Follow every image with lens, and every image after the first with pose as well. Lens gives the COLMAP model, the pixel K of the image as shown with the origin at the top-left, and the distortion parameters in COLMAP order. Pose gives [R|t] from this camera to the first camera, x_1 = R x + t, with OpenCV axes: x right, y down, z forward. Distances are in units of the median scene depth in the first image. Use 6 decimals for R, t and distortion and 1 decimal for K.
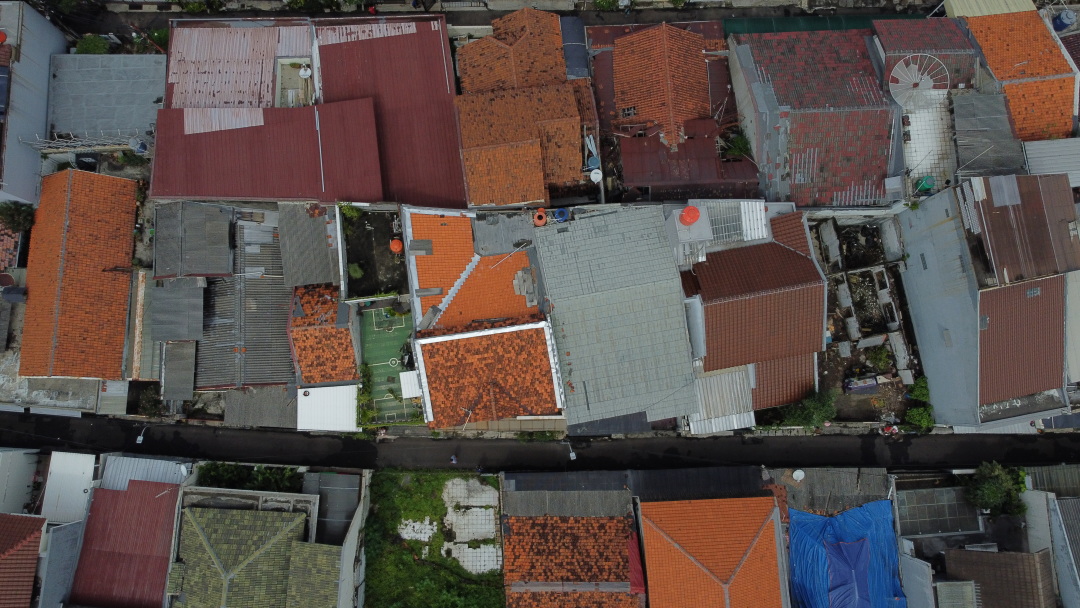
lens RADIAL K [[822.4, 0, 537.5], [0, 822.4, 307.7], [0, 0, 1]] dist [0.002790, -0.005208]
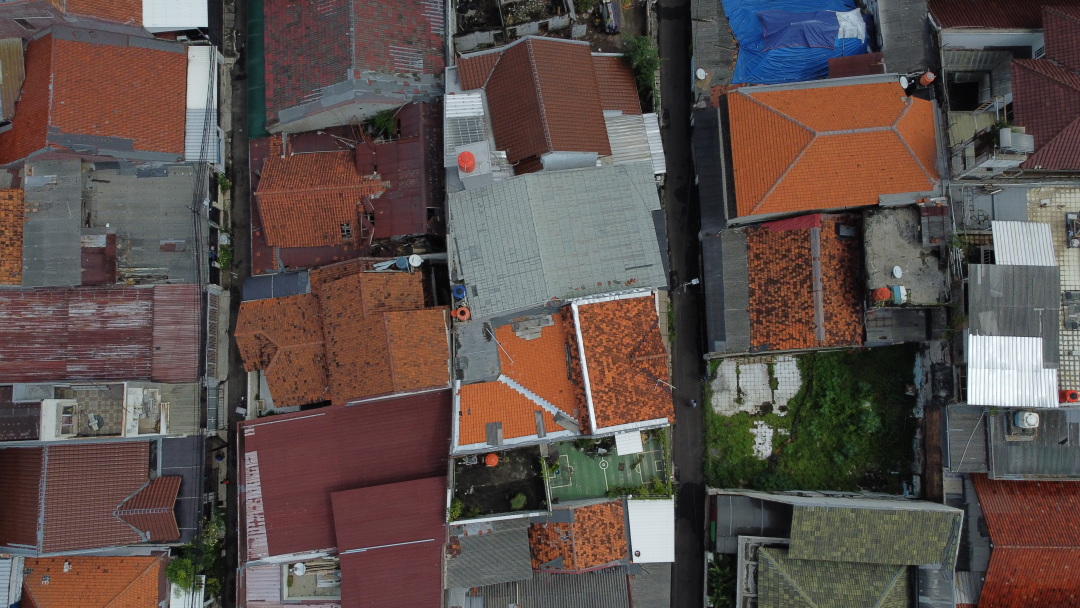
lens RADIAL K [[822.4, 0, 542.0], [0, 822.4, 303.2], [0, 0, 1]] dist [0.002790, -0.005208]
pose [[-0.012297, -0.993982, 0.108850, -0.090053], [0.993712, -0.000032, 0.111968, -0.120495], [-0.111291, 0.109542, 0.987732, 0.009235]]
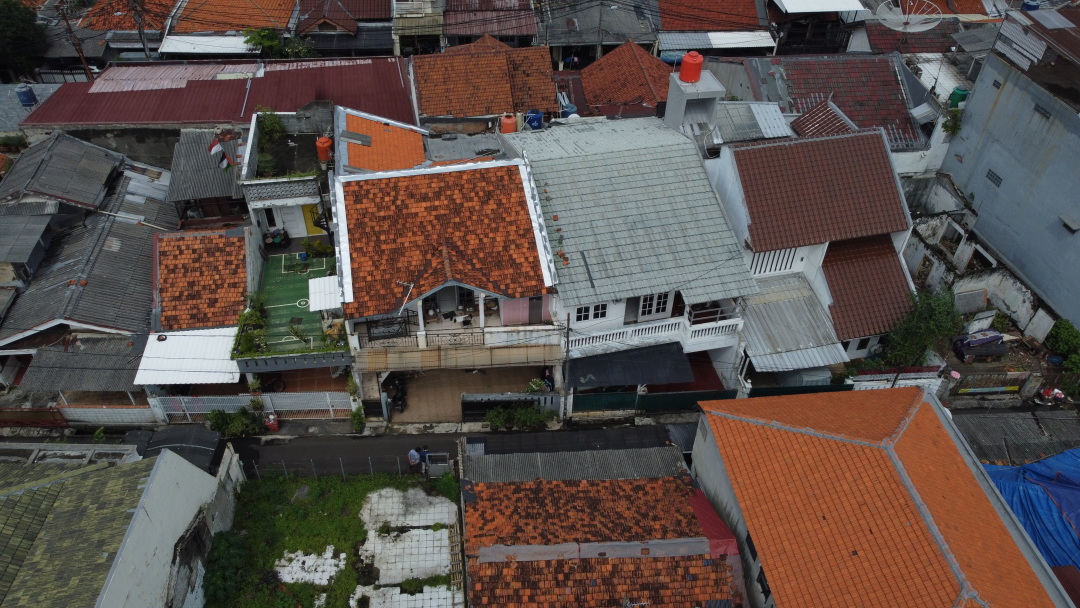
lens RADIAL K [[822.4, 0, 539.7], [0, 822.4, 308.5], [0, 0, 1]] dist [0.002790, -0.005208]
pose [[0.998033, -0.037763, 0.050039, -0.013255], [0.061212, 0.759296, -0.647861, 0.534481], [-0.013529, 0.649649, 0.760114, 0.489049]]
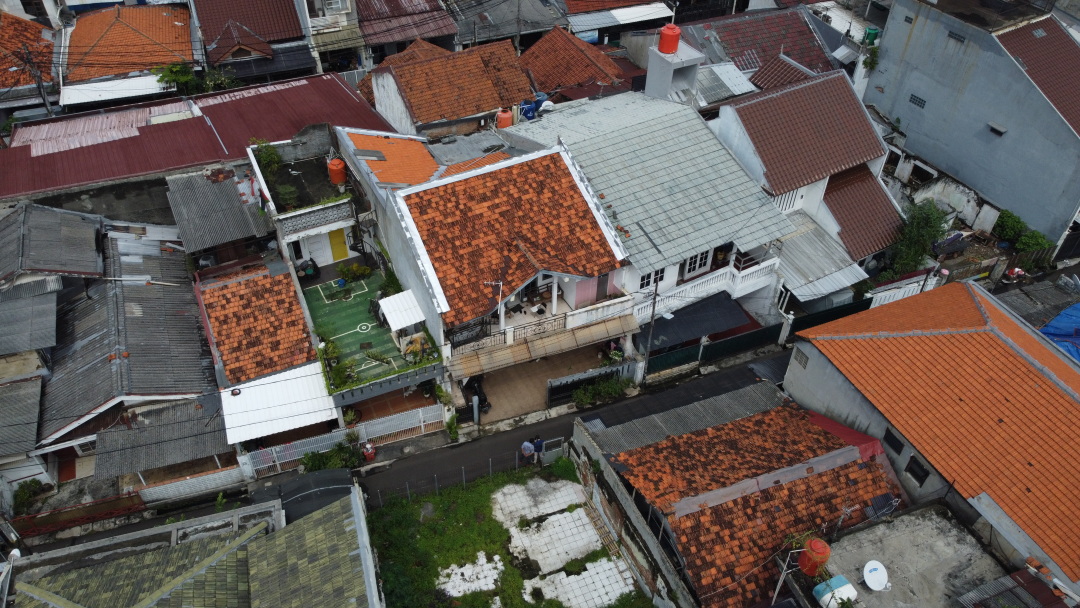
lens RADIAL K [[822.4, 0, 540.9], [0, 822.4, 308.1], [0, 0, 1]] dist [0.002790, -0.005208]
pose [[0.936210, -0.236393, 0.260055, -0.214339], [0.348494, 0.720066, -0.600047, 0.516472], [-0.045410, 0.652398, 0.756515, 0.484693]]
